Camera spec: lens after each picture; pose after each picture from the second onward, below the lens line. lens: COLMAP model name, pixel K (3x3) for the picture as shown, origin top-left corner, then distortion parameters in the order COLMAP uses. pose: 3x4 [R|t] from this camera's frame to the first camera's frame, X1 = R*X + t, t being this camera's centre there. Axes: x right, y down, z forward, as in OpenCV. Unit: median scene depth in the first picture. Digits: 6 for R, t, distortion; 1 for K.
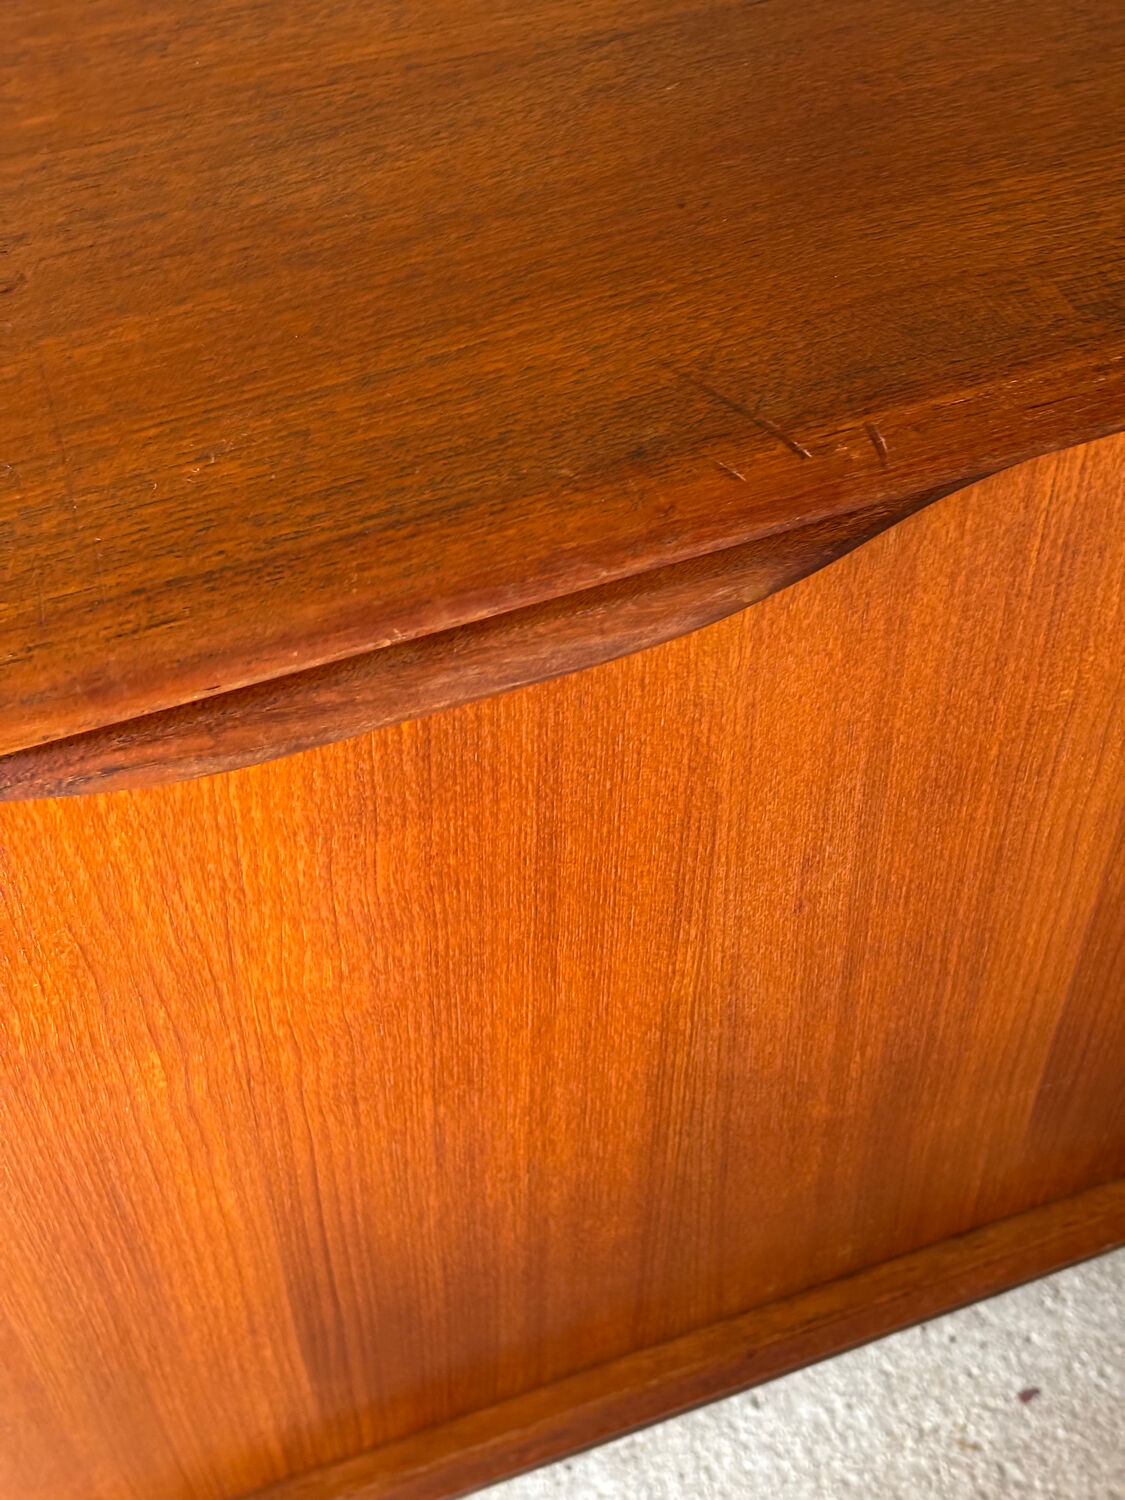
lens RADIAL K [[2248.0, 0, 558.9], [0, 2248.0, 722.1], [0, 0, 1]] dist [0.237879, -0.941766]
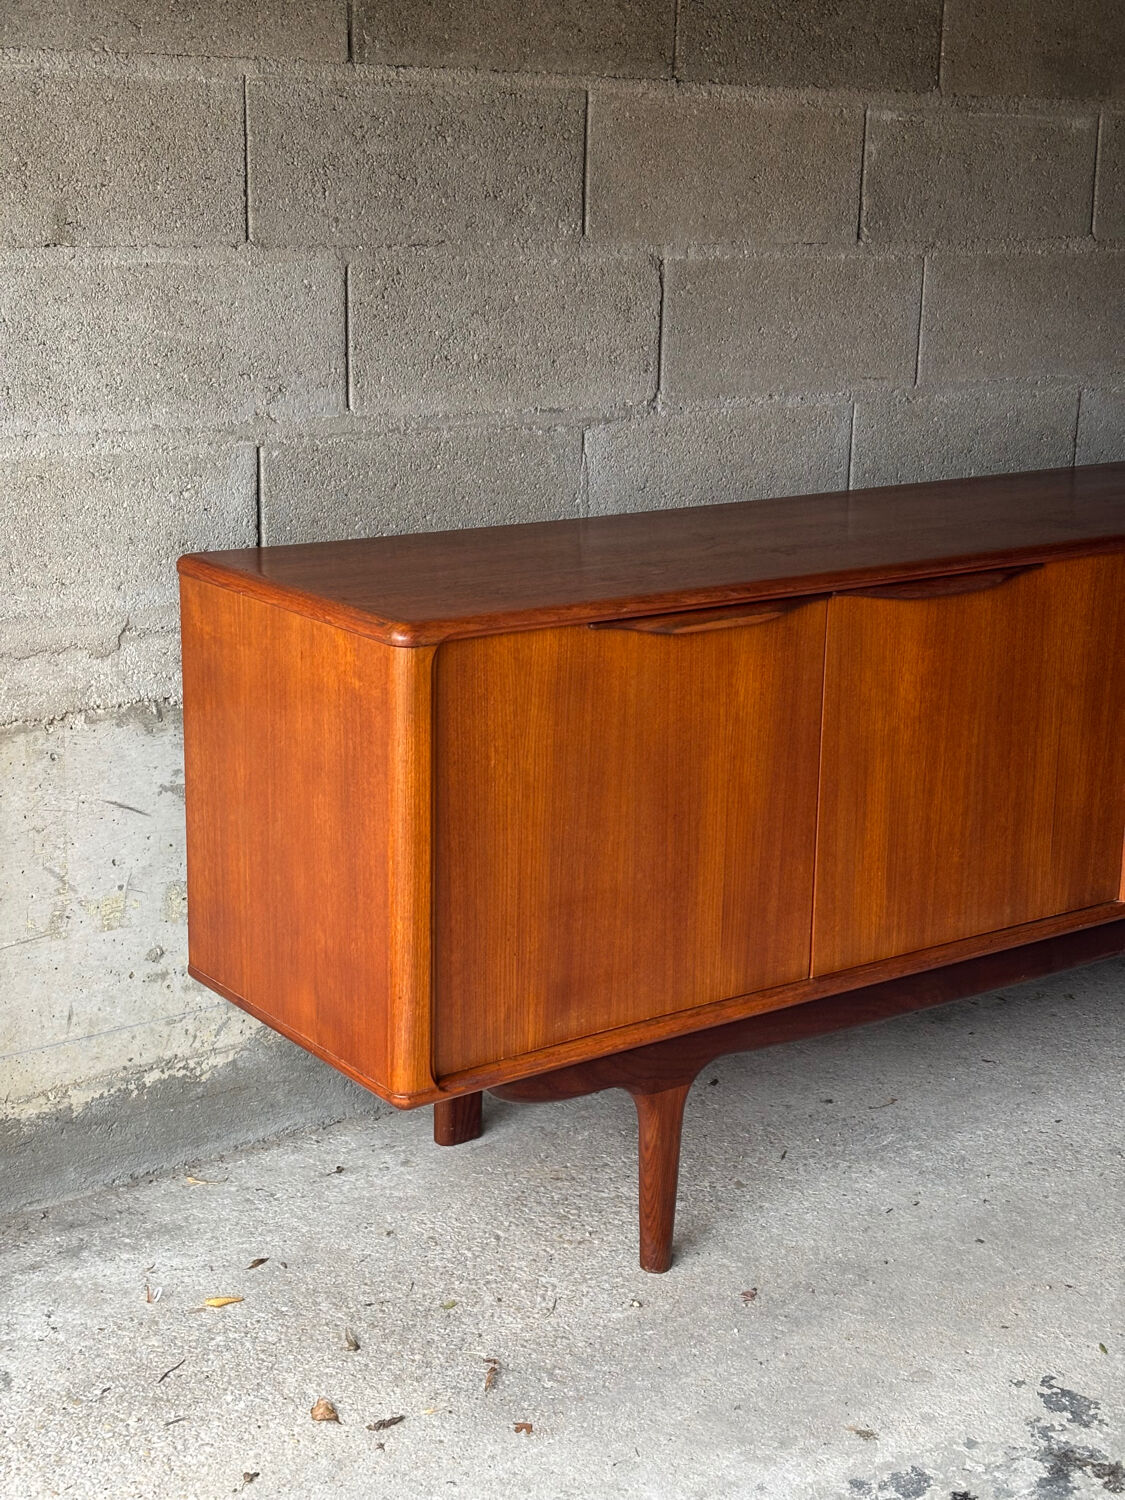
lens RADIAL K [[2246.8, 0, 562.4], [0, 2246.8, 736.7], [0, 0, 1]] dist [0.234047, -0.928883]
pose [[0.964904, -0.046578, 0.258440, -1.857900], [0.192200, 0.795866, -0.574157, 2.512279], [-0.178940, 0.603678, 0.776887, -2.175979]]
